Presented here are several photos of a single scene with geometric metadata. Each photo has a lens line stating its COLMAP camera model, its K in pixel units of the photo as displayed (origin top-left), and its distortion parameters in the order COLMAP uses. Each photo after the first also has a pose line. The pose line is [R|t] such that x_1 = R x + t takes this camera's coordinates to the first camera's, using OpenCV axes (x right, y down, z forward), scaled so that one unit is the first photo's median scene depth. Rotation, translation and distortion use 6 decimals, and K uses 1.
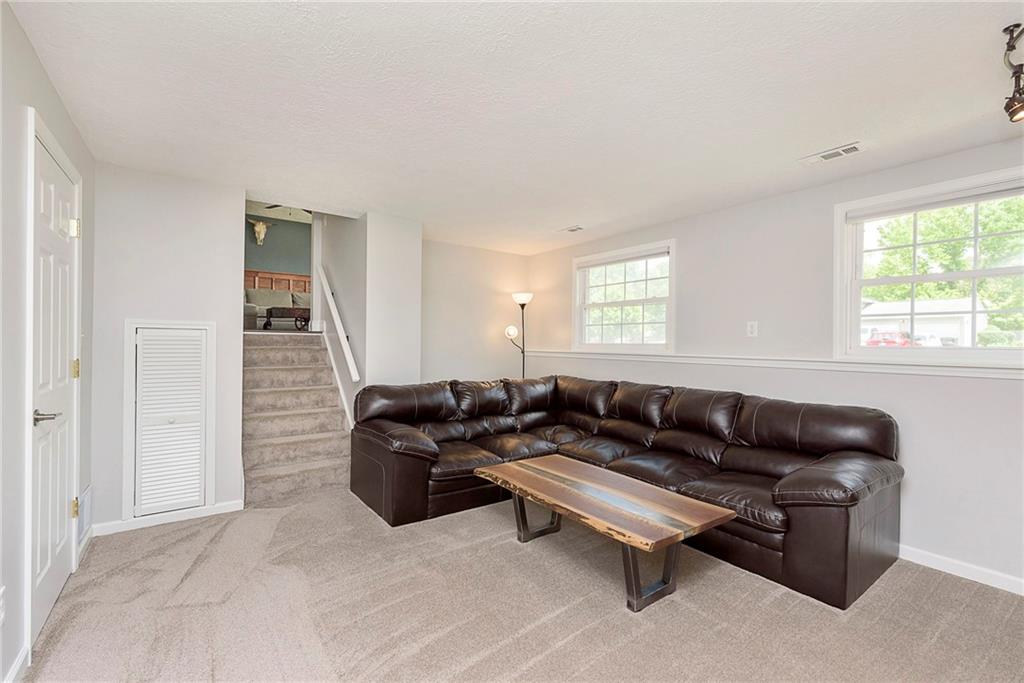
lens RADIAL K [[437.9, 0, 501.2], [0, 437.9, 339.2], [0, 0, 1]] dist [0.002945, 0.000193]
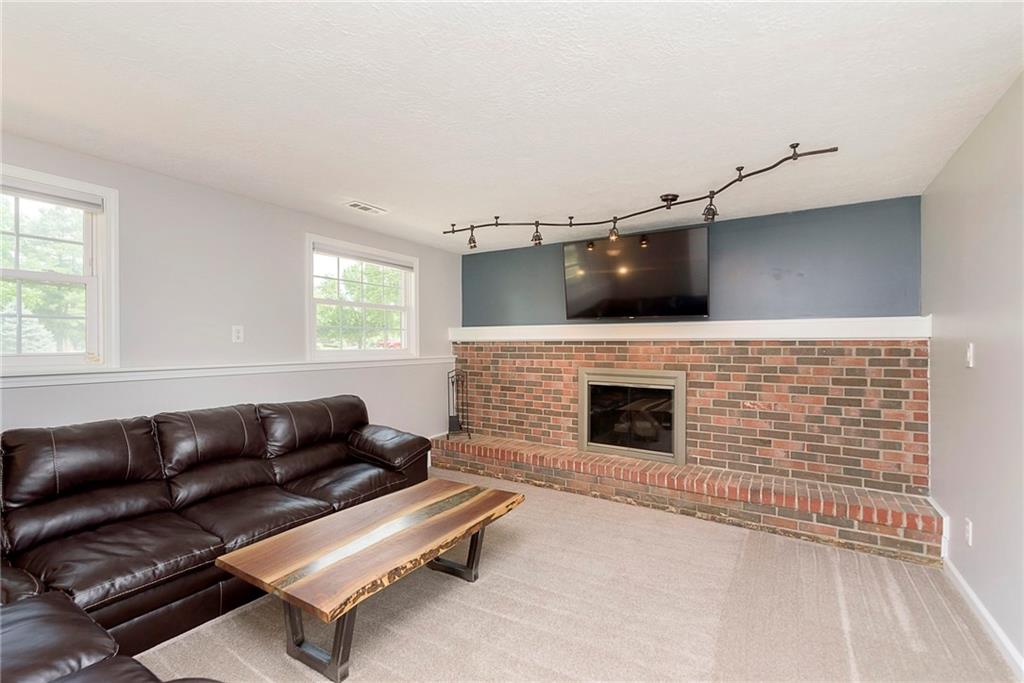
lens RADIAL K [[447.3, 0, 506.2], [0, 447.3, 341.0], [0, 0, 1]] dist [0.002944, 0.000458]
pose [[-0.379579, -0.005550, 0.925143, -0.607985], [-0.008602, 0.999960, 0.002470, -0.018964], [-0.925120, -0.007021, -0.379611, 1.002311]]
